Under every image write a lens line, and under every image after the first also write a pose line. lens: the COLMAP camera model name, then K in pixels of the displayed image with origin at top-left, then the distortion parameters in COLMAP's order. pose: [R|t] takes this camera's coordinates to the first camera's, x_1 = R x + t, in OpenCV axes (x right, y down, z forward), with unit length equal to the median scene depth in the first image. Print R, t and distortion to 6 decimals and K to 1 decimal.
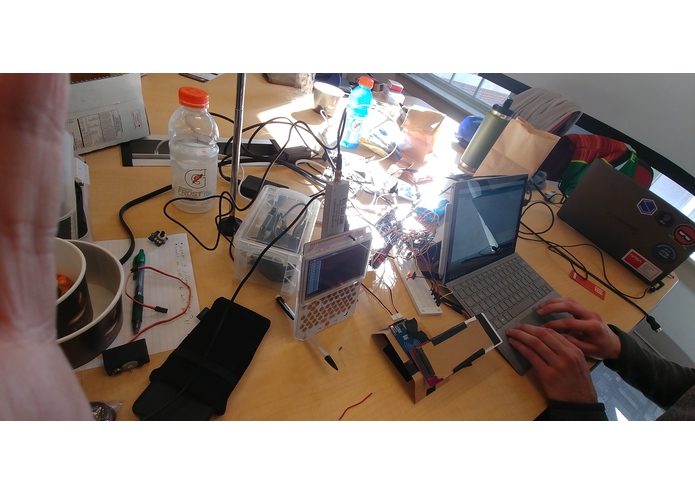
lens RADIAL K [[302.7, 0, 345.9], [0, 302.7, 247.6], [0, 0, 1]] dist [-0.031856, 0.000015]
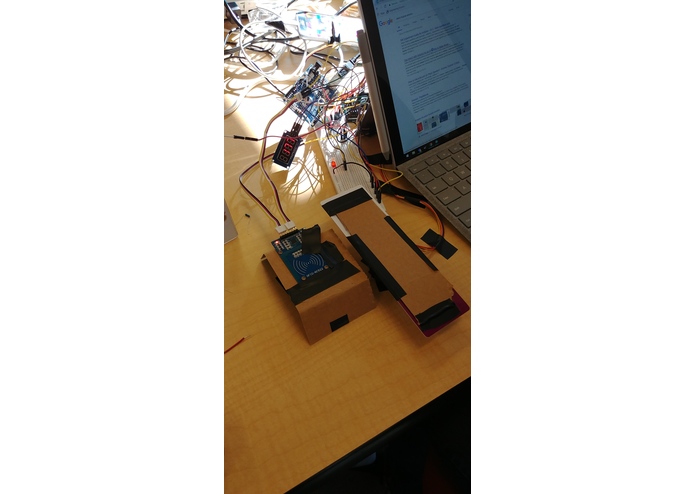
lens RADIAL K [[443.0, 0, 348.9], [0, 443.0, 243.4], [0, 0, 1]] dist [0.039336, -0.004579]
pose [[0.961438, -0.180551, -0.207455, 0.491297], [0.211544, 0.967529, 0.138336, 0.157148], [0.175742, -0.176888, 0.968414, 0.075725]]
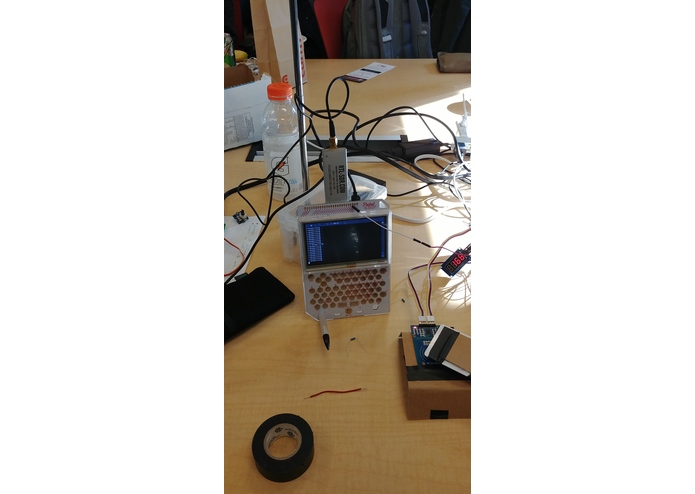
lens RADIAL K [[443.0, 0, 347.7], [0, 443.0, 246.6], [0, 0, 1]] dist [0.039336, -0.004579]
pose [[0.821826, 0.062688, -0.566279, 0.644832], [-0.148484, 0.983146, -0.106656, 0.195197], [0.550049, 0.171736, 0.817284, -0.111055]]
